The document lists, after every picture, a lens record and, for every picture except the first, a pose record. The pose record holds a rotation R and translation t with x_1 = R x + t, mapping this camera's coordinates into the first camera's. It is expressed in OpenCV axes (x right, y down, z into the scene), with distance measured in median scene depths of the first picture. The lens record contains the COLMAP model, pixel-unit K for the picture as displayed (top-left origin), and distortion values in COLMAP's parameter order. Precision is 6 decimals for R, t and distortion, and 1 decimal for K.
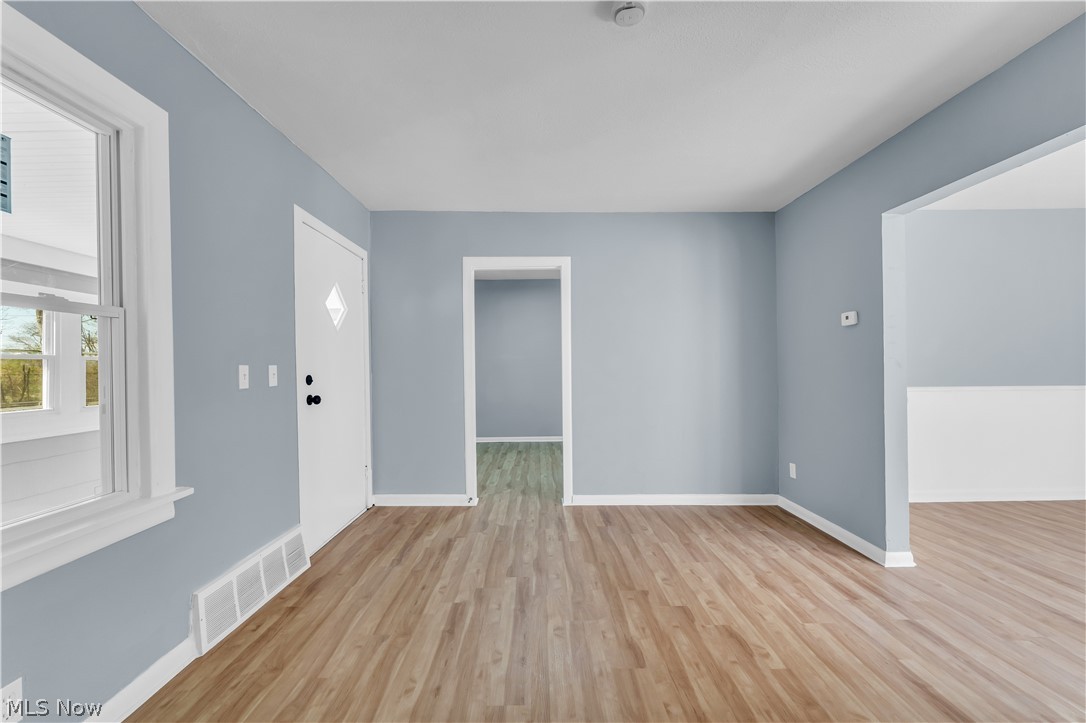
lens RADIAL K [[435.4, 0, 541.6], [0, 435.4, 368.2], [0, 0, 1]] dist [-0.001641, -0.000057]
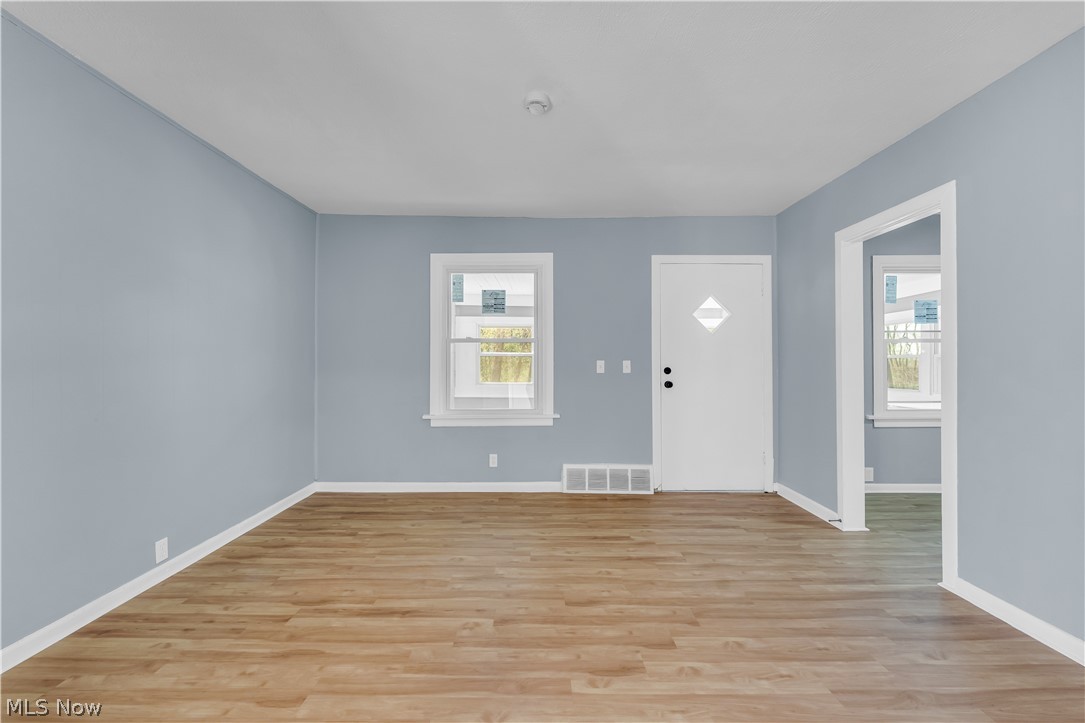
lens RADIAL K [[435.0, 0, 540.3], [0, 435.0, 365.1], [0, 0, 1]] dist [-0.001641, -0.000057]
pose [[-0.008584, 0.010143, -0.999912, 1.076036], [-0.007326, 0.999921, 0.010206, -0.004133], [0.999936, 0.007413, -0.008509, 0.684601]]
